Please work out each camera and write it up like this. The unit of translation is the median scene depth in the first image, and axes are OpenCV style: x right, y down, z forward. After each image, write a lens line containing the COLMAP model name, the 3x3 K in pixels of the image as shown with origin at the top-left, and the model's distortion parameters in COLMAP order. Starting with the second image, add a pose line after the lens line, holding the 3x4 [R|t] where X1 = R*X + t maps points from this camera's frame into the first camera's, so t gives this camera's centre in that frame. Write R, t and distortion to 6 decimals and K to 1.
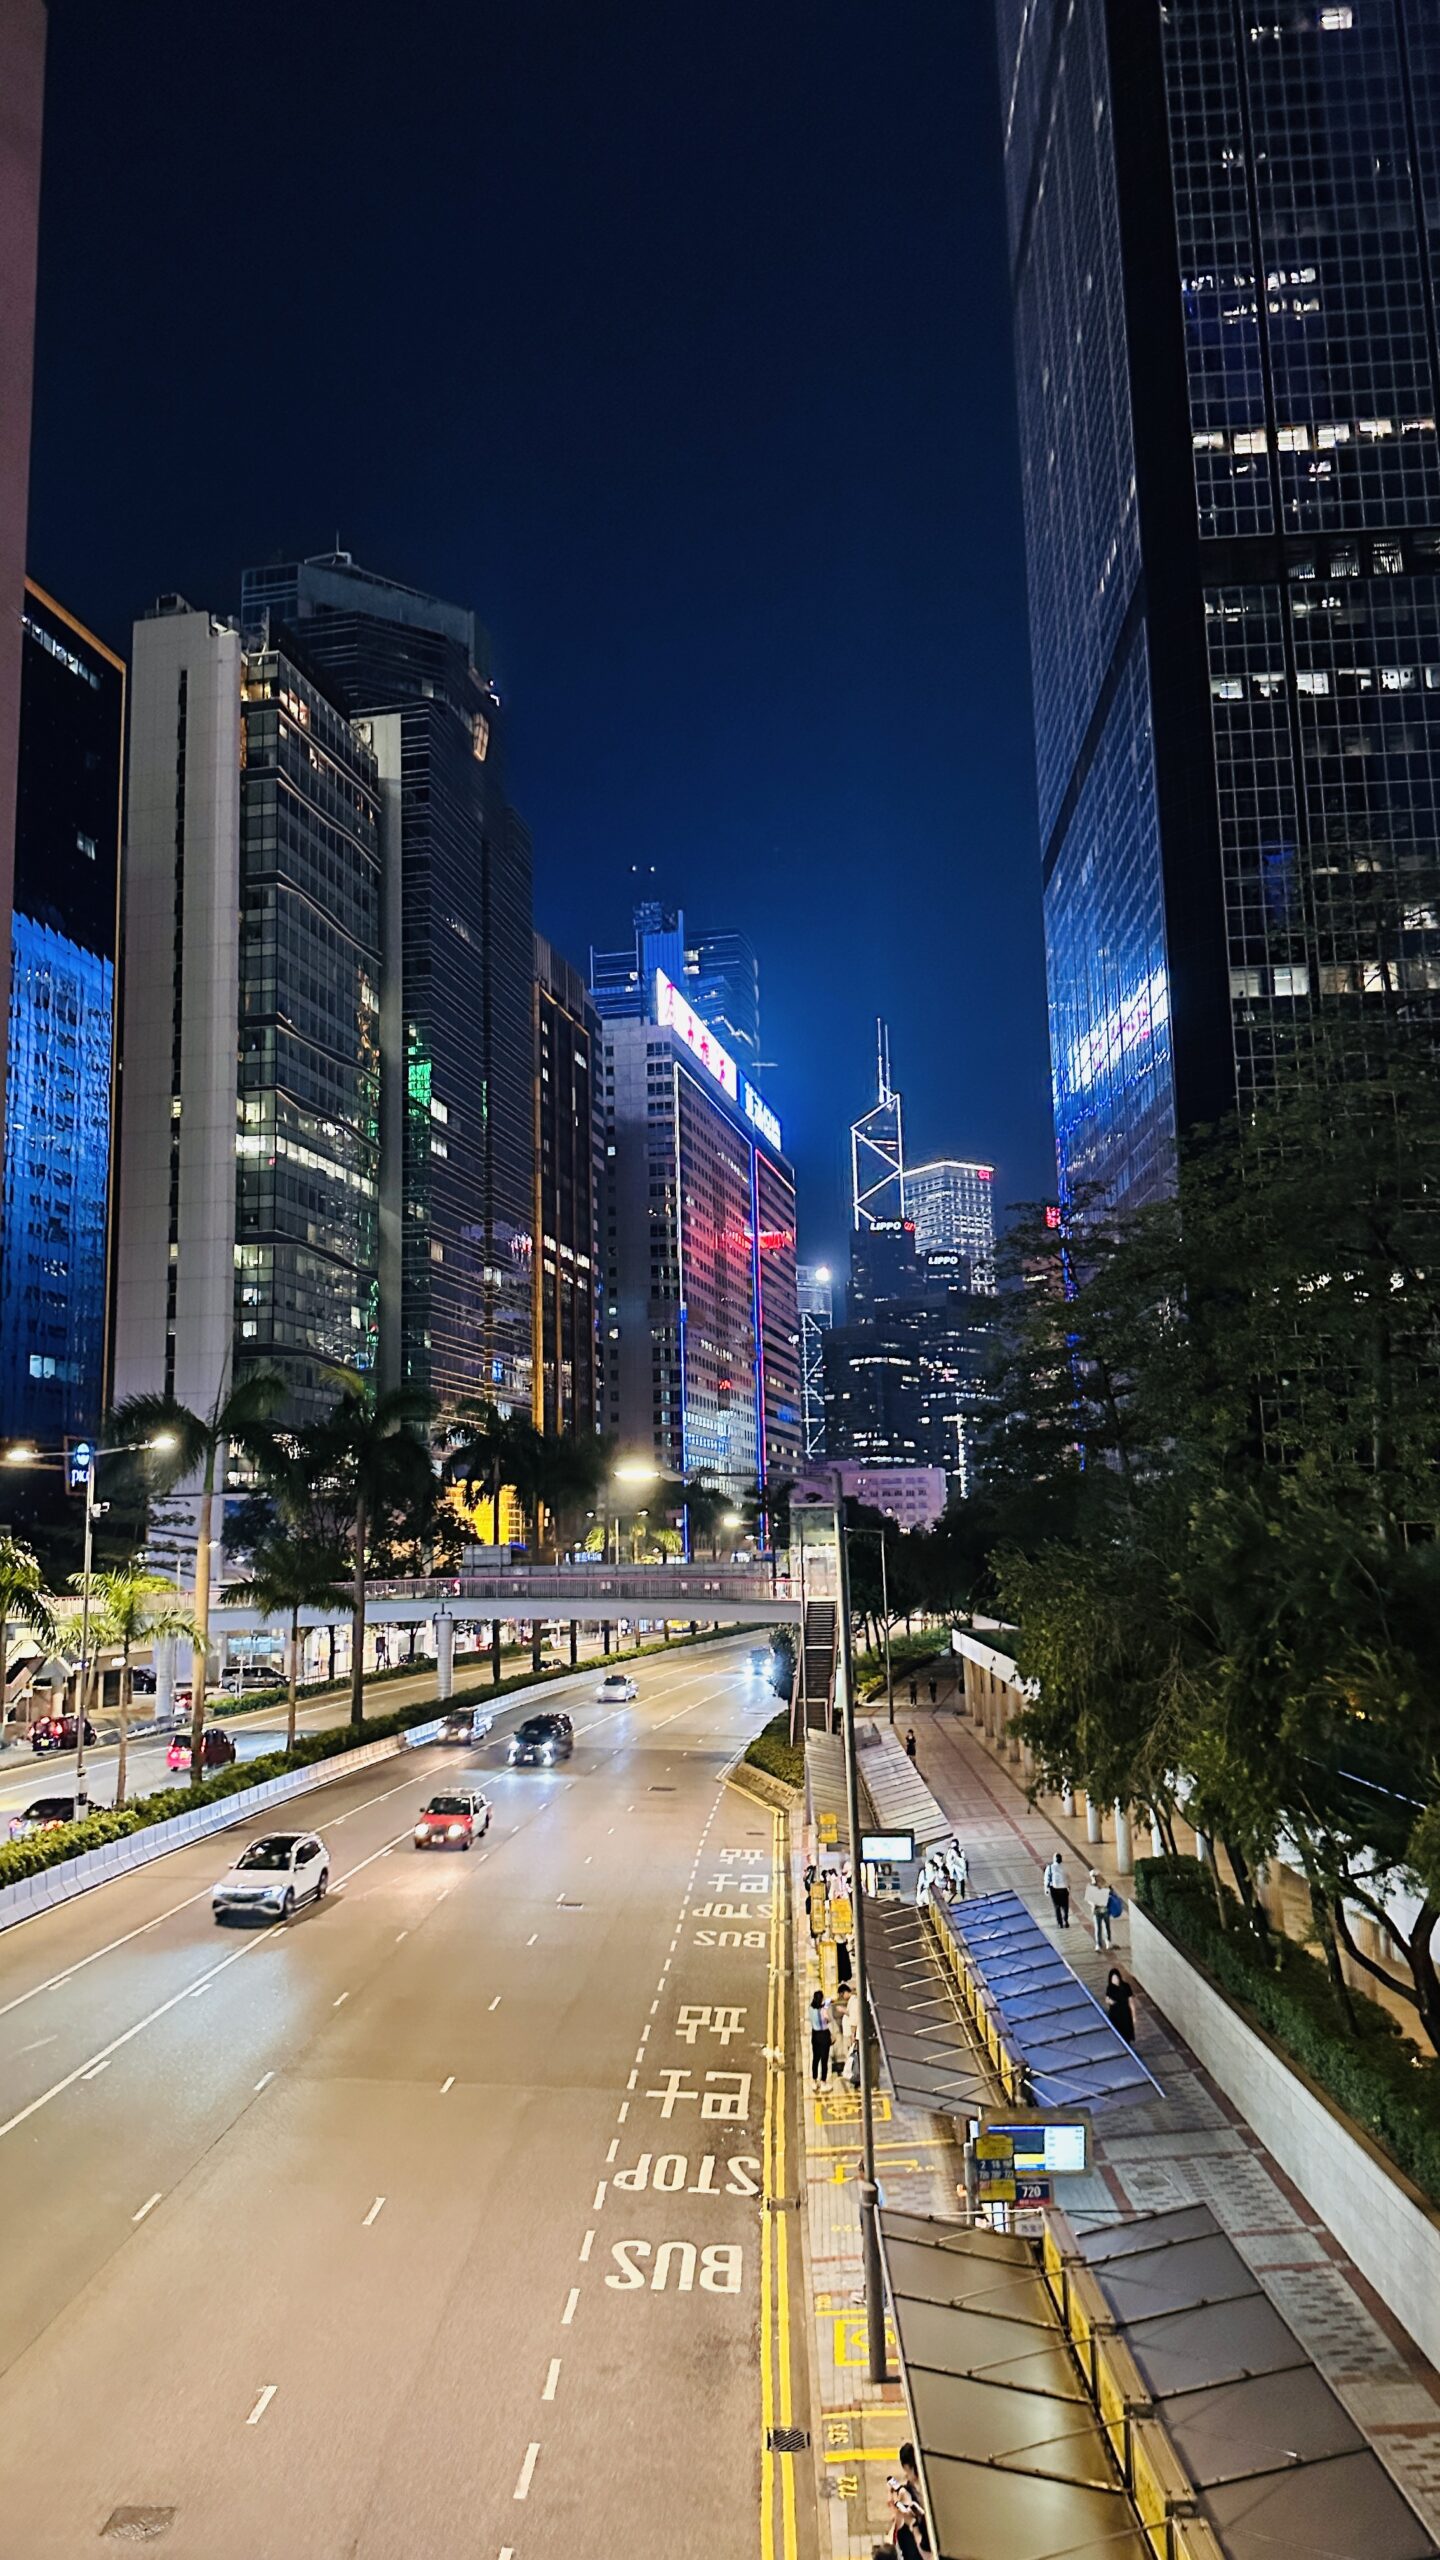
lens RADIAL K [[1912.1, 0, 702.1], [0, 1912.1, 1283.9], [0, 0, 1]] dist [0.025762, -0.040690]
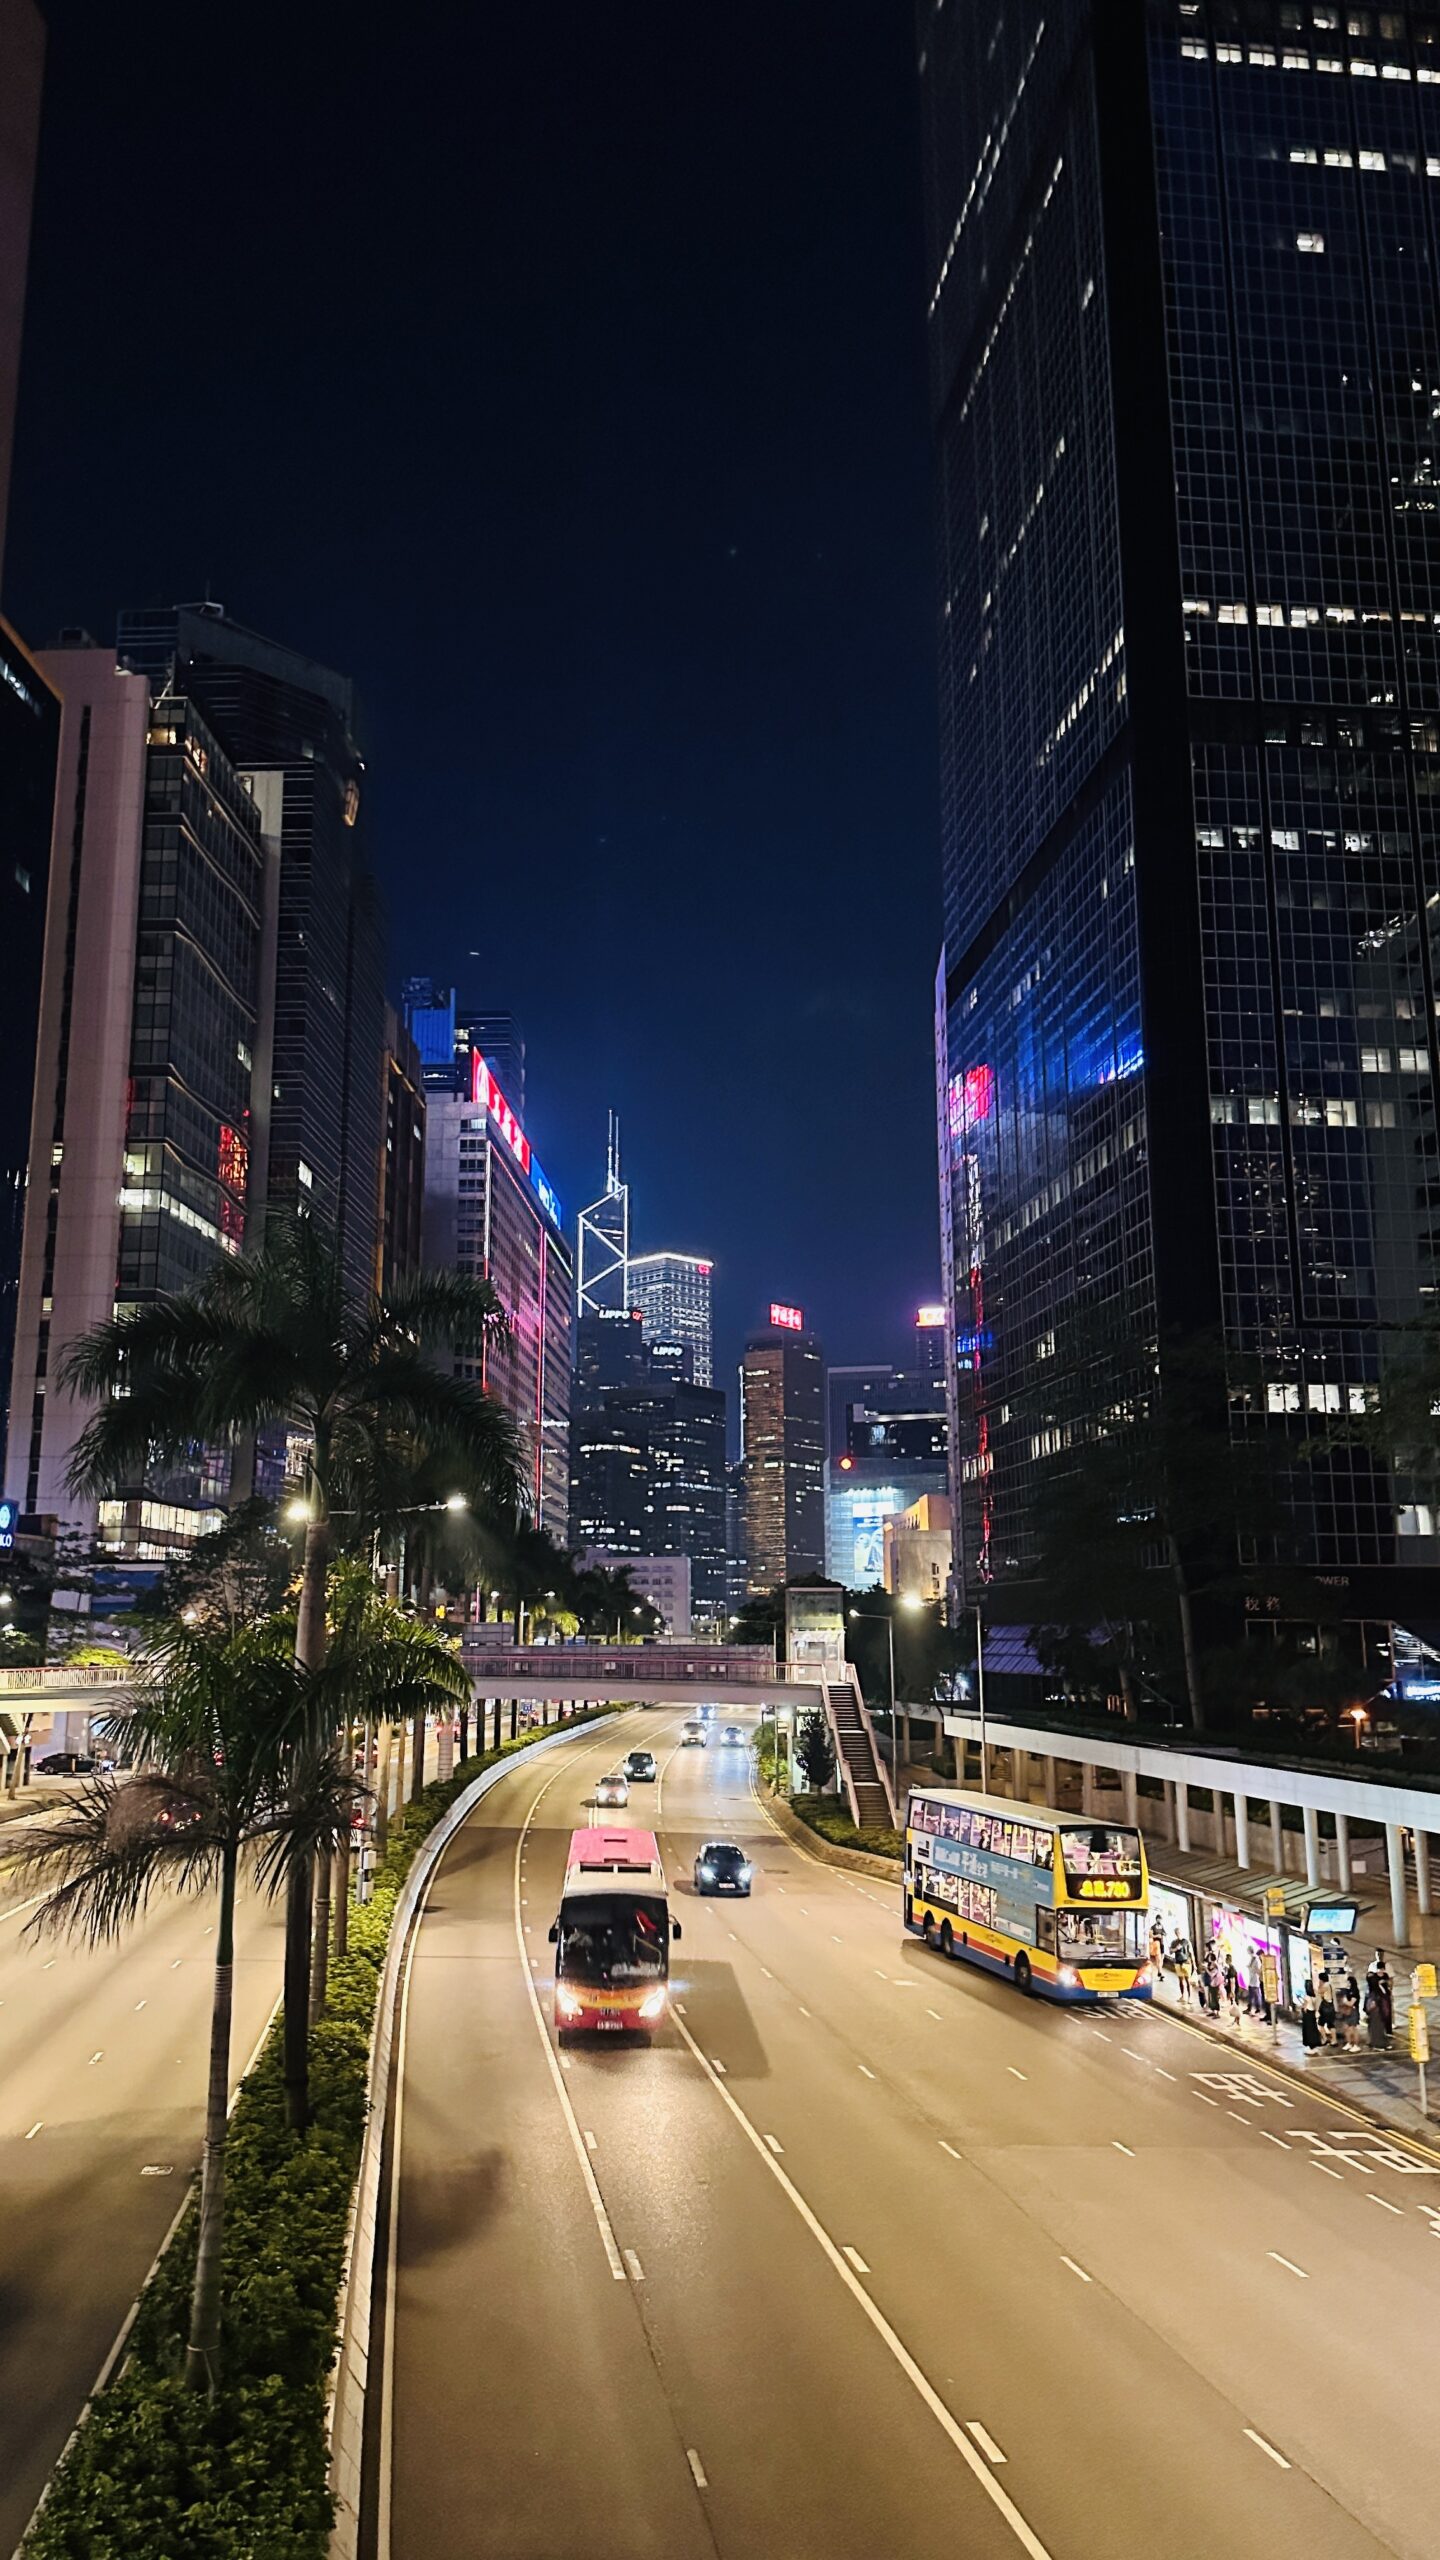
lens RADIAL K [[1912.1, 0, 702.1], [0, 1912.1, 1283.9], [0, 0, 1]] dist [0.025762, -0.040690]
pose [[0.982382, 0.055862, 0.178341, -0.120160], [-0.047764, 0.997637, -0.049384, 0.004100], [-0.180678, 0.039996, 0.982729, 0.004055]]
